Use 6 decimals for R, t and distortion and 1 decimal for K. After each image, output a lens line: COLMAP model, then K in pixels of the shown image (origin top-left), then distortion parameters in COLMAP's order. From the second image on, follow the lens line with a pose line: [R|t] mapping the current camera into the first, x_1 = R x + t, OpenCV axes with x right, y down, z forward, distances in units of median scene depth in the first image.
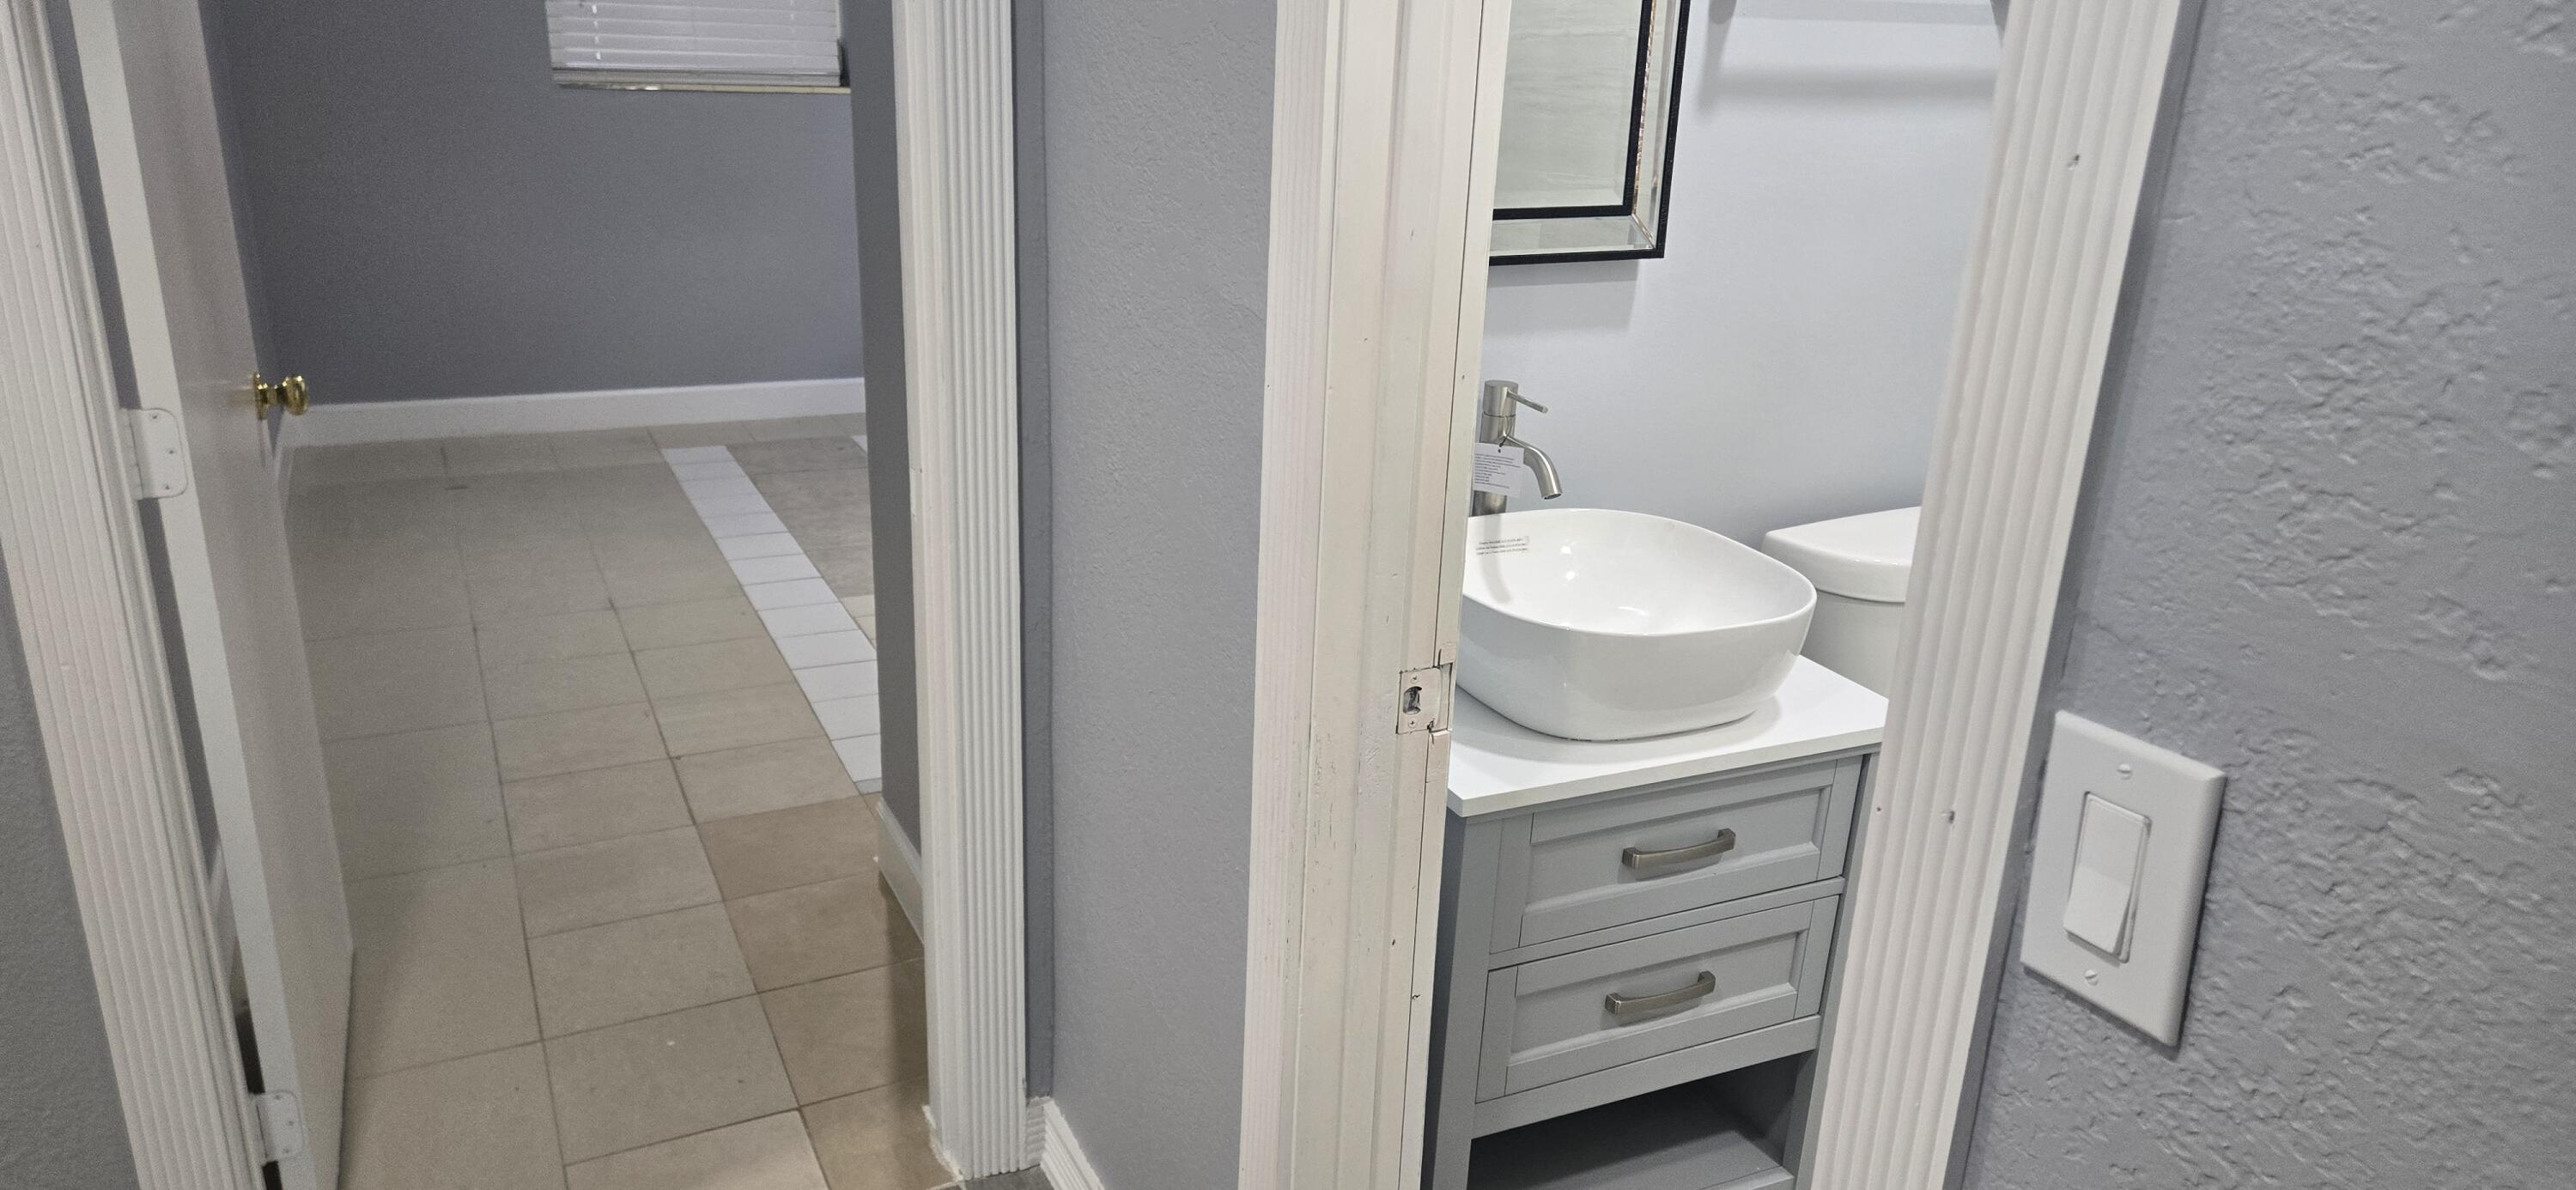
lens RADIAL K [[1706.1, 0, 1288.5], [0, 1706.1, 599.6], [0, 0, 1]] dist [0.083284, -0.076001]
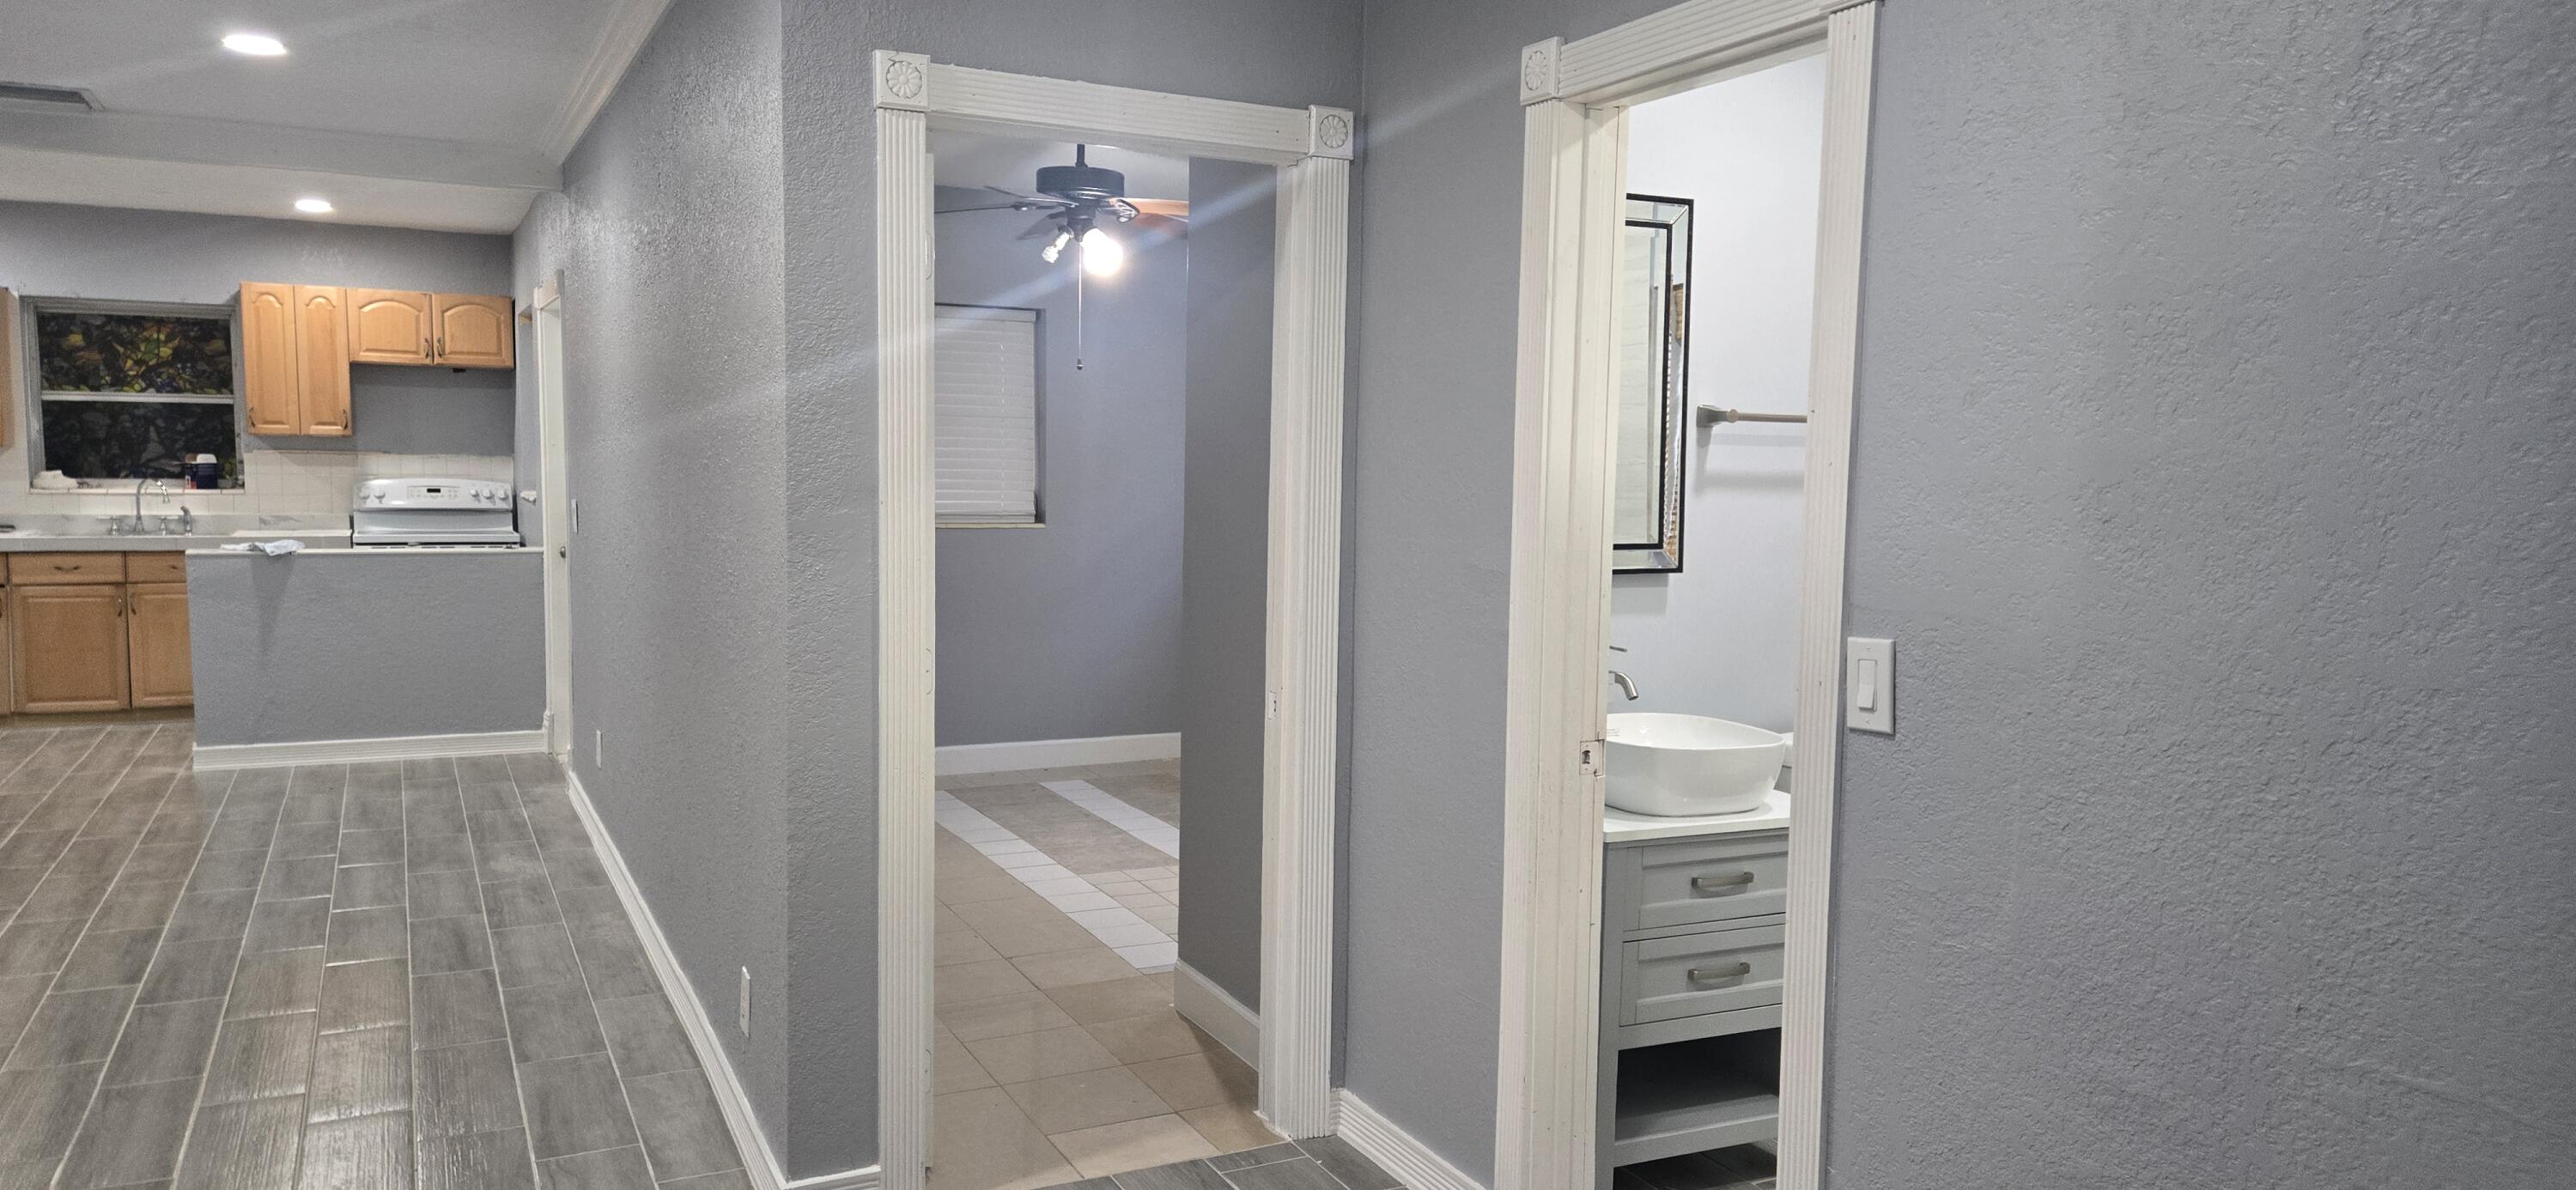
lens RADIAL K [[1706.1, 0, 1291.4], [0, 1706.1, 621.0], [0, 0, 1]] dist [0.083284, -0.076001]
pose [[0.999688, -0.022640, 0.010521, -0.191675], [0.024515, 0.969876, -0.242363, 0.250819], [-0.004717, 0.242545, 0.970129, -0.654420]]
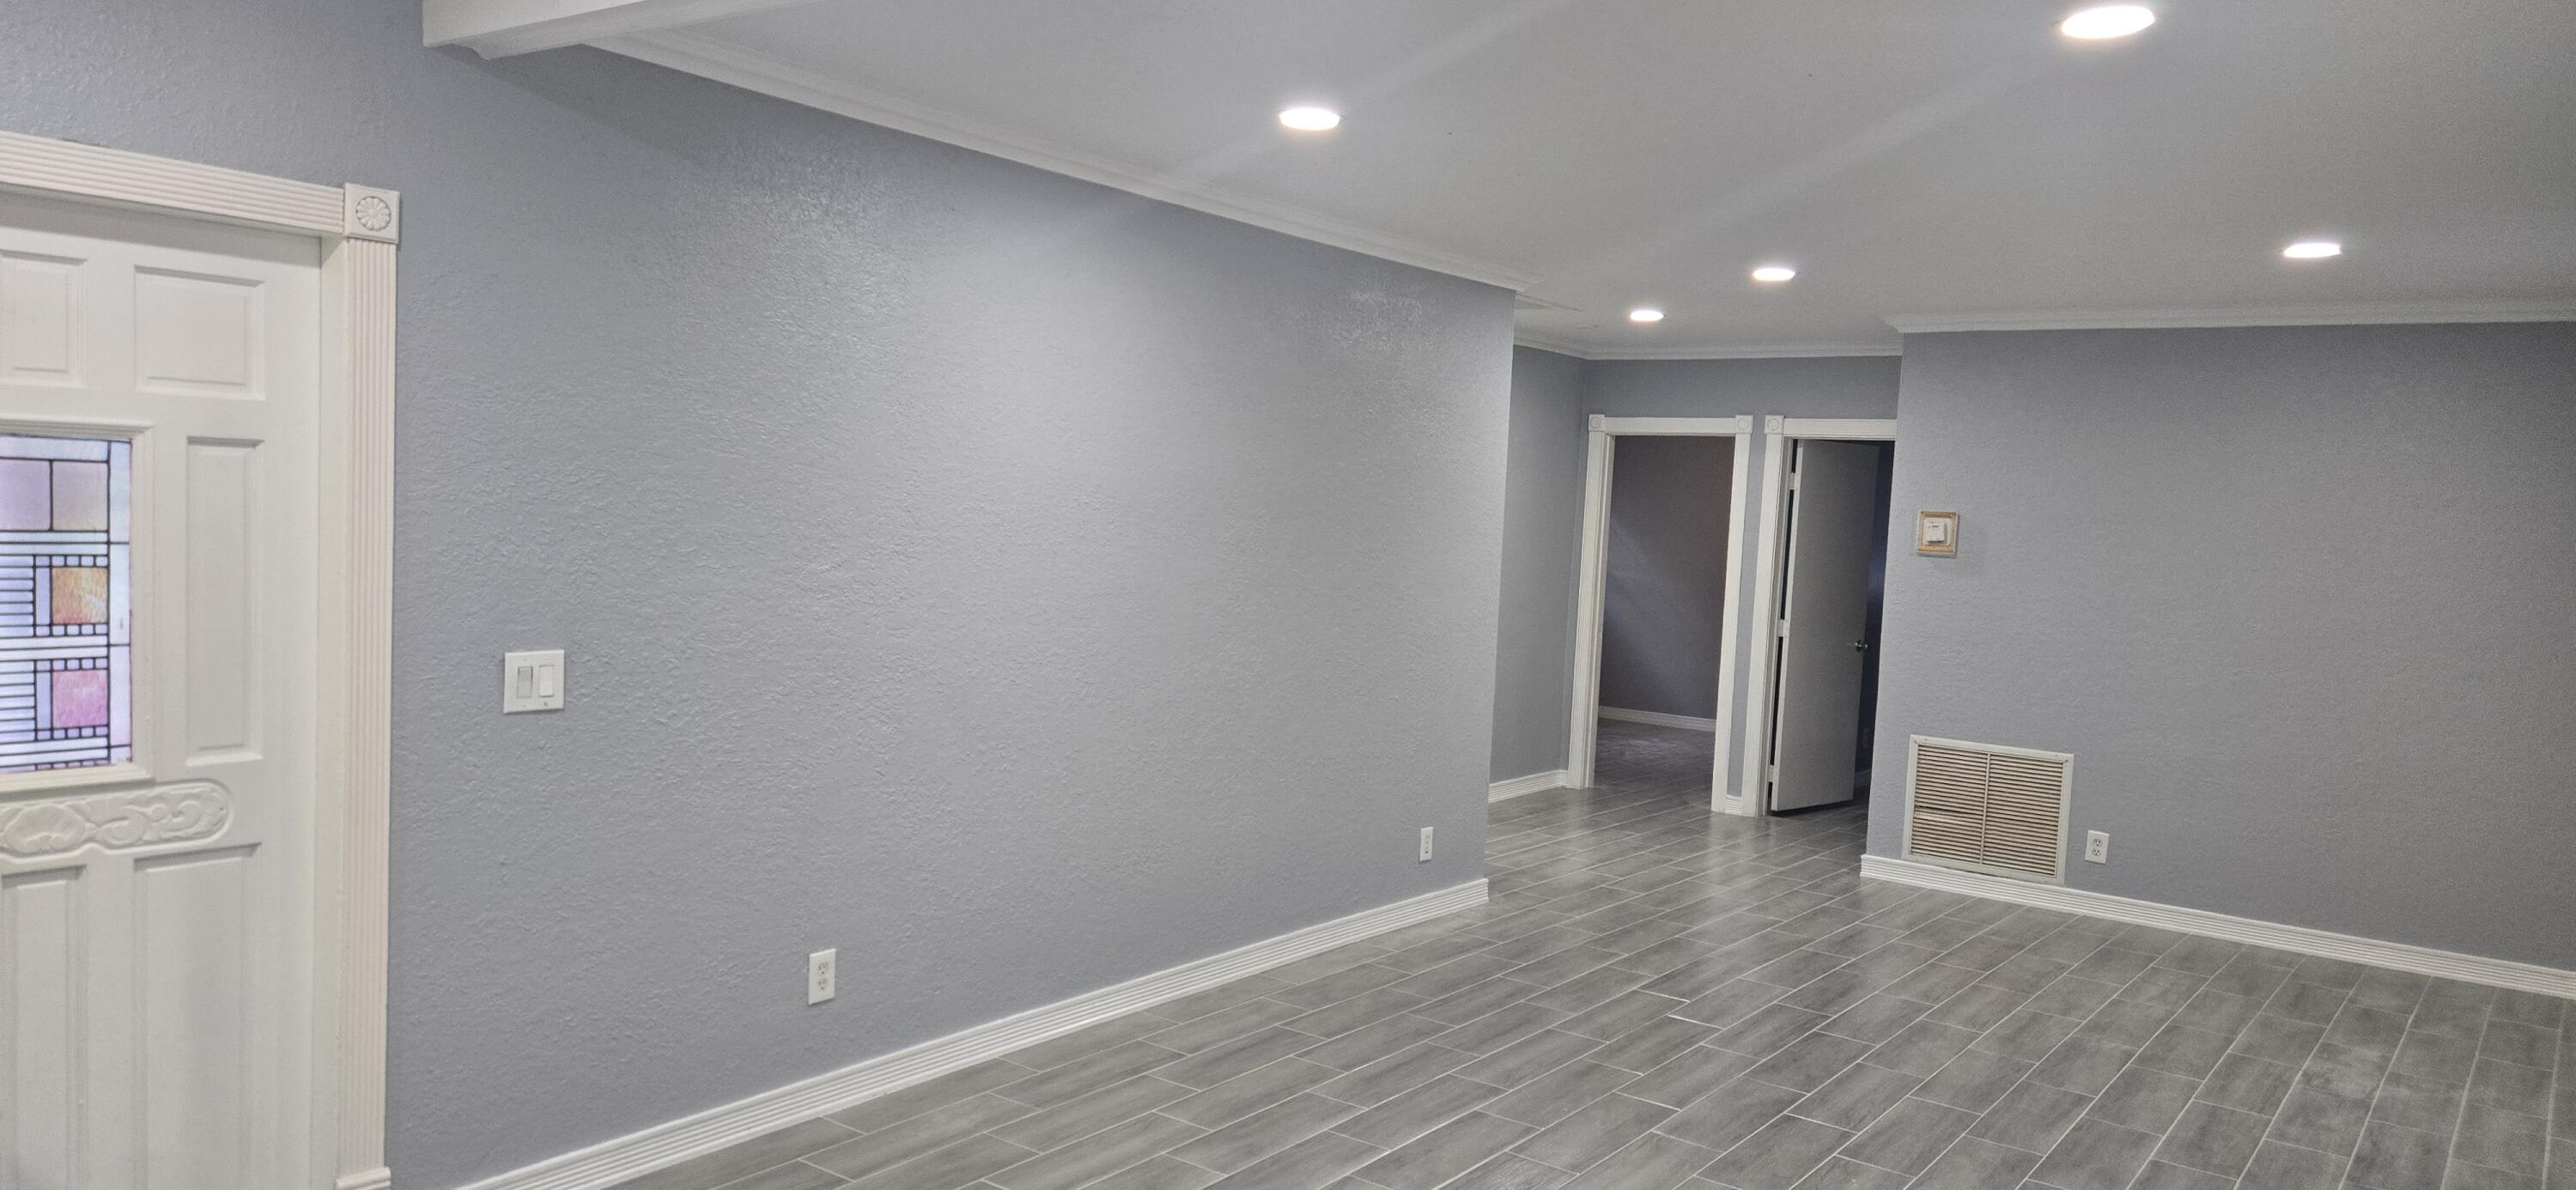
lens RADIAL K [[1706.1, 0, 1263.5], [0, 1706.1, 615.2], [0, 0, 1]] dist [0.083284, -0.076001]
pose [[-0.438444, -0.124071, 0.890154, -3.008438], [0.239325, 0.938549, 0.248696, -0.925152], [-0.866308, 0.322075, -0.381808, 2.085945]]
